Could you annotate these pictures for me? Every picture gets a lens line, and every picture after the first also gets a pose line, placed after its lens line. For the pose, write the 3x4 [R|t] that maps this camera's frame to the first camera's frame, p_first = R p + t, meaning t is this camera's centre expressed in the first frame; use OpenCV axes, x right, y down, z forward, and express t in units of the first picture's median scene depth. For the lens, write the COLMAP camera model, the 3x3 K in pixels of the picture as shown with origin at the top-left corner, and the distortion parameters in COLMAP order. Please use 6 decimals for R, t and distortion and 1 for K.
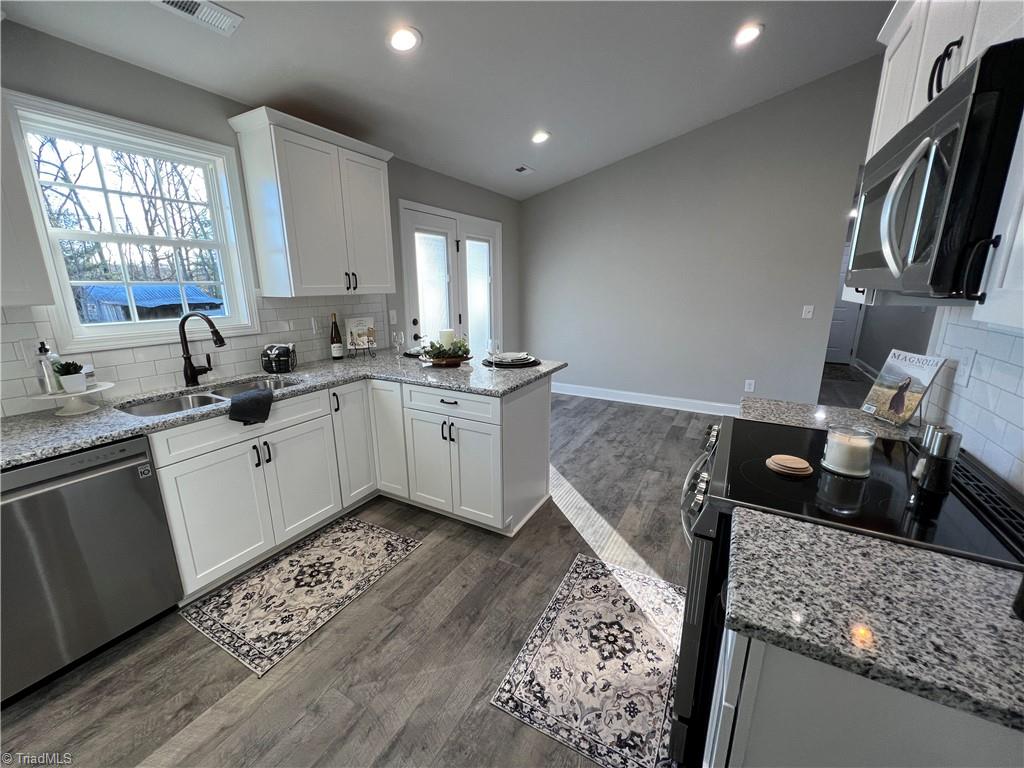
lens RADIAL K [[409.2, 0, 510.1], [0, 409.2, 382.9], [0, 0, 1]] dist [-0.000502, -0.000196]
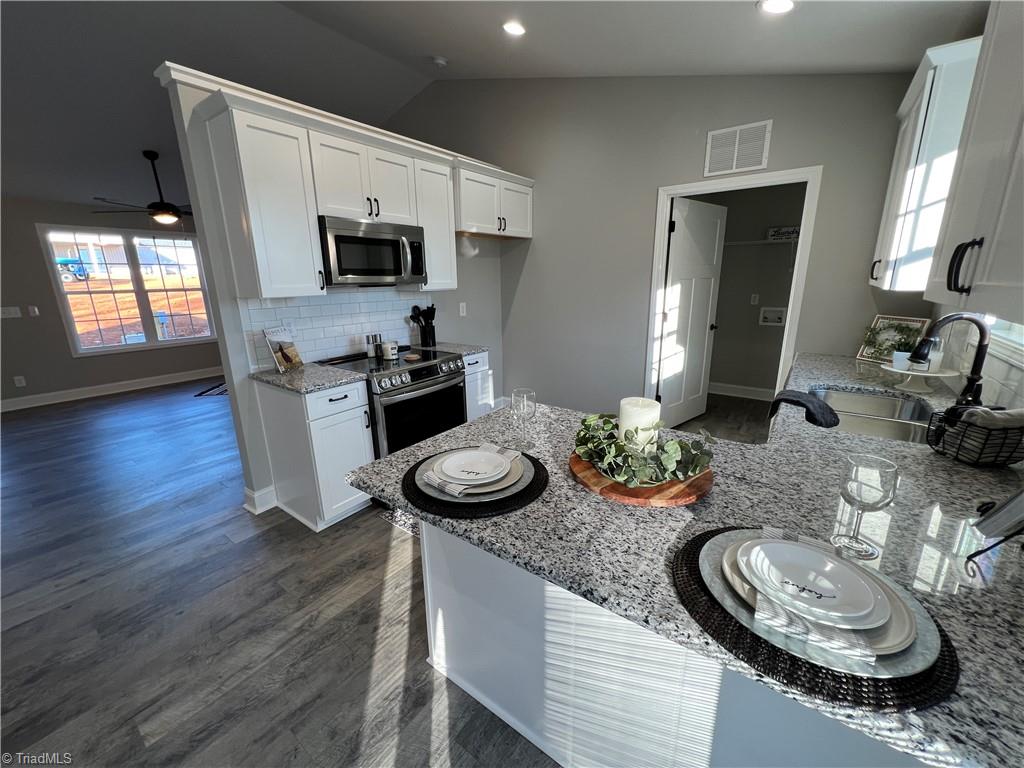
lens RADIAL K [[409.2, 0, 510.1], [0, 409.2, 382.9], [0, 0, 1]] dist [-0.000502, -0.000196]
pose [[-0.991705, -0.011390, 0.128033, -0.126779], [0.050755, 0.880429, 0.471454, -0.497354], [-0.118093, 0.474042, -0.872547, 2.005673]]
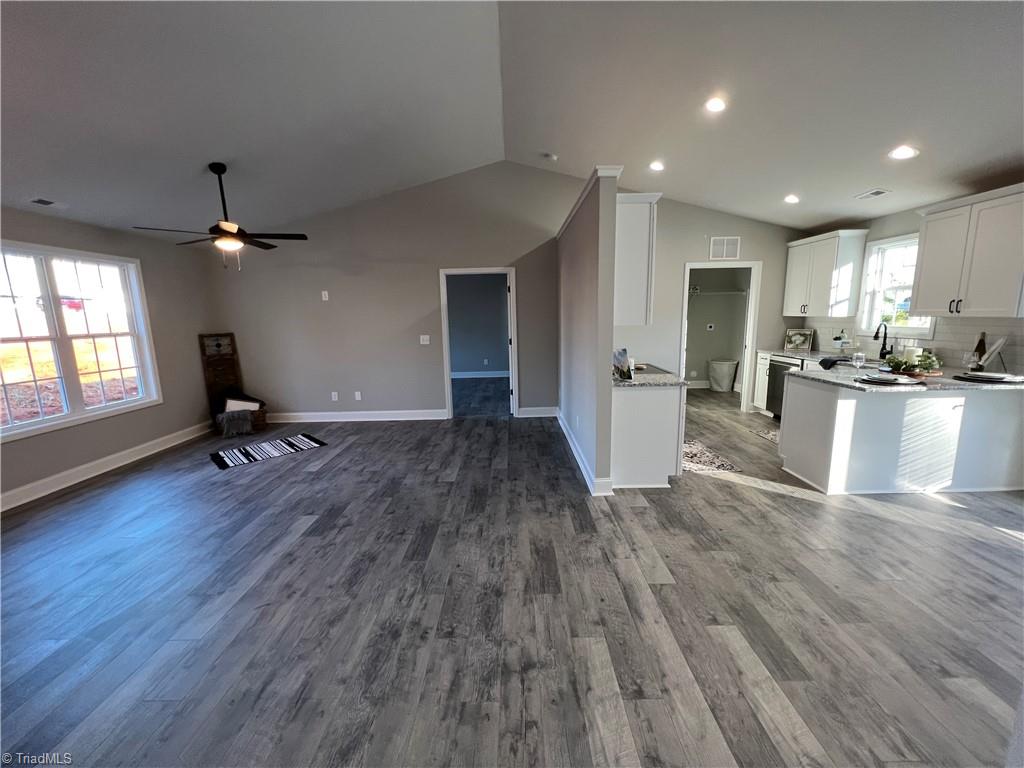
lens RADIAL K [[409.2, 0, 510.1], [0, 409.2, 382.9], [0, 0, 1]] dist [-0.000502, -0.000196]
pose [[-0.872274, 0.103980, -0.477836, 2.143431], [-0.091046, 0.925516, 0.367601, -0.546748], [0.480468, 0.364154, -0.797836, 2.123581]]
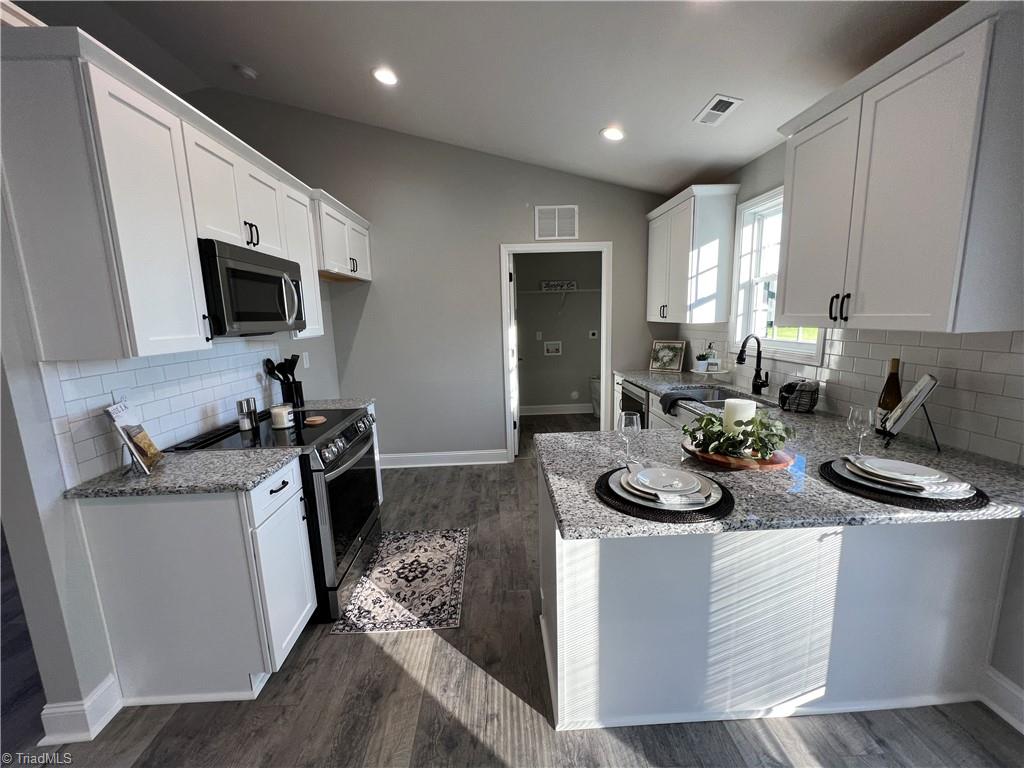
lens RADIAL K [[409.2, 0, 510.1], [0, 409.2, 382.9], [0, 0, 1]] dist [-0.000502, -0.000196]
pose [[-0.853679, 0.115603, -0.507808, 0.555249], [-0.090146, 0.927535, 0.362701, -0.478947], [0.512939, 0.355407, -0.781396, 1.881931]]
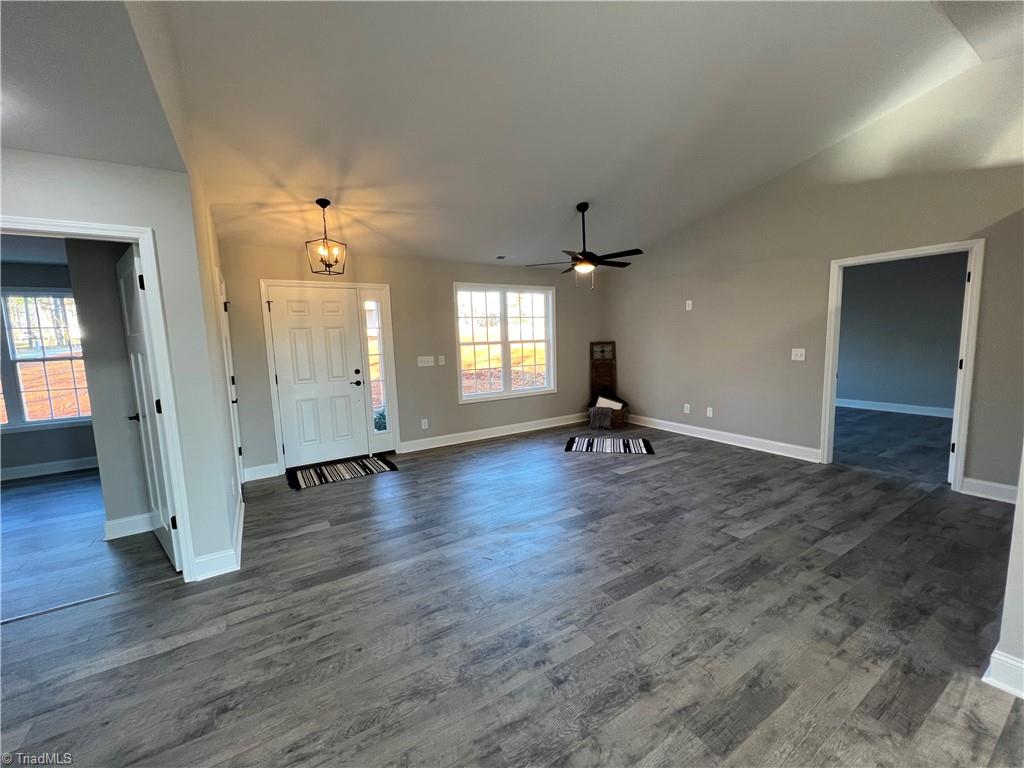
lens RADIAL K [[408.3, 0, 508.9], [0, 408.3, 383.2], [0, 0, 1]] dist [-0.001508, -0.000338]
pose [[-0.874790, -0.025424, 0.483835, 1.510044], [0.147701, 0.937094, 0.316291, -0.504464], [-0.461440, 0.348151, -0.816005, 2.024113]]
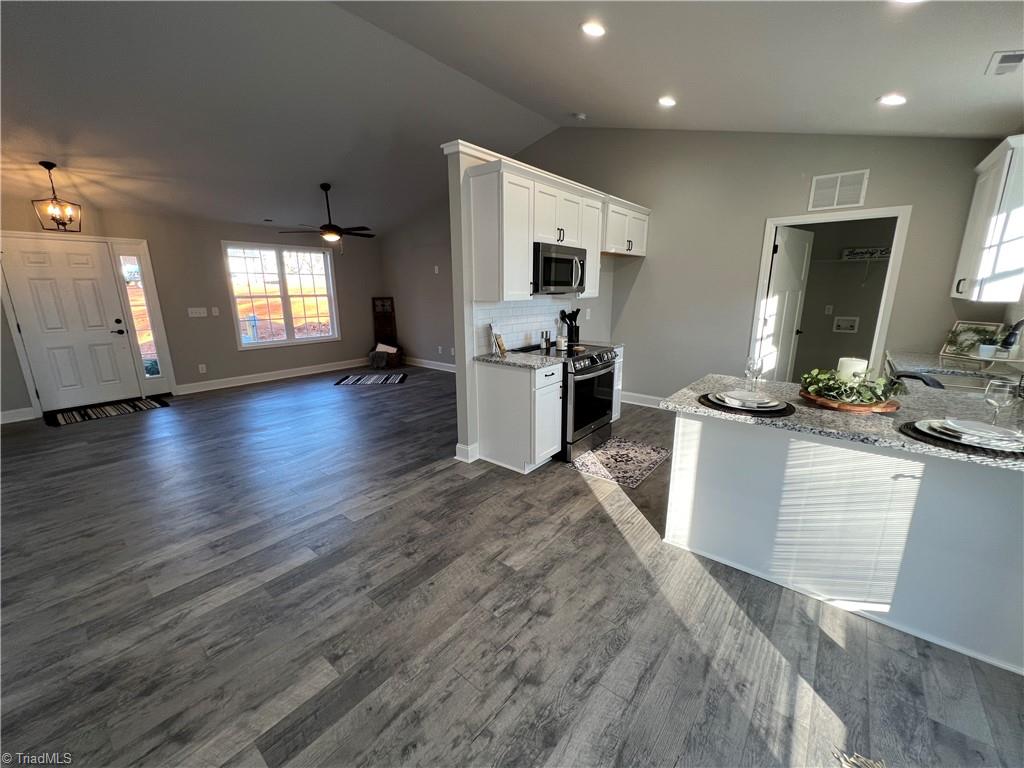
lens RADIAL K [[409.2, 0, 510.1], [0, 409.2, 382.9], [0, 0, 1]] dist [-0.000502, -0.000196]
pose [[-0.984556, -0.029519, 0.172564, 0.424446], [0.051557, 0.893083, 0.446927, -0.638761], [-0.167307, 0.448922, -0.877769, 2.552933]]
